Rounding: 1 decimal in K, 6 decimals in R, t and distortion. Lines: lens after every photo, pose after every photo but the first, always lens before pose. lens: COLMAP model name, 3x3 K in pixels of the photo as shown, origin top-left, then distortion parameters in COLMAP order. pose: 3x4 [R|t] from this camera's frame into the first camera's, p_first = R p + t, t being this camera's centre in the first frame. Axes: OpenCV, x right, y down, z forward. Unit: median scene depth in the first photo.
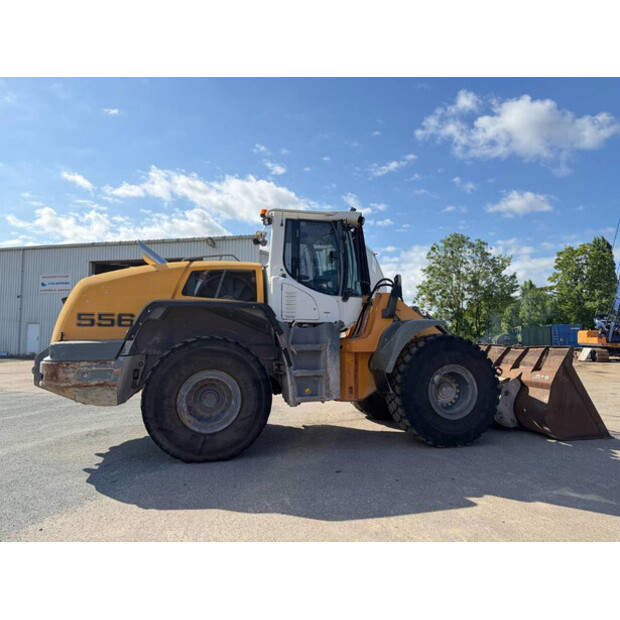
lens RADIAL K [[434.5, 0, 319.5], [0, 434.5, 306.9], [0, 0, 1]] dist [0.030129, -0.007075]
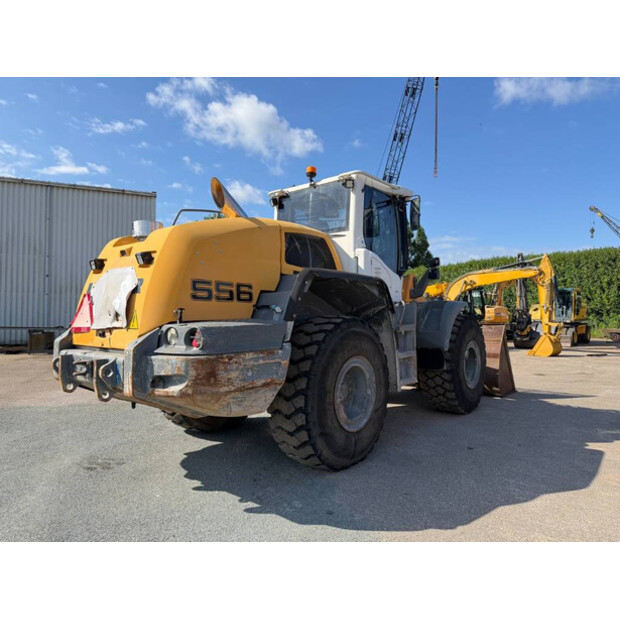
lens RADIAL K [[434.5, 0, 319.5], [0, 434.5, 306.9], [0, 0, 1]] dist [0.030129, -0.007075]
pose [[0.802931, 0.013855, 0.595911, -0.672759], [-0.040514, 0.998686, 0.031368, 0.023026], [-0.594693, -0.049329, 0.802438, 0.317026]]
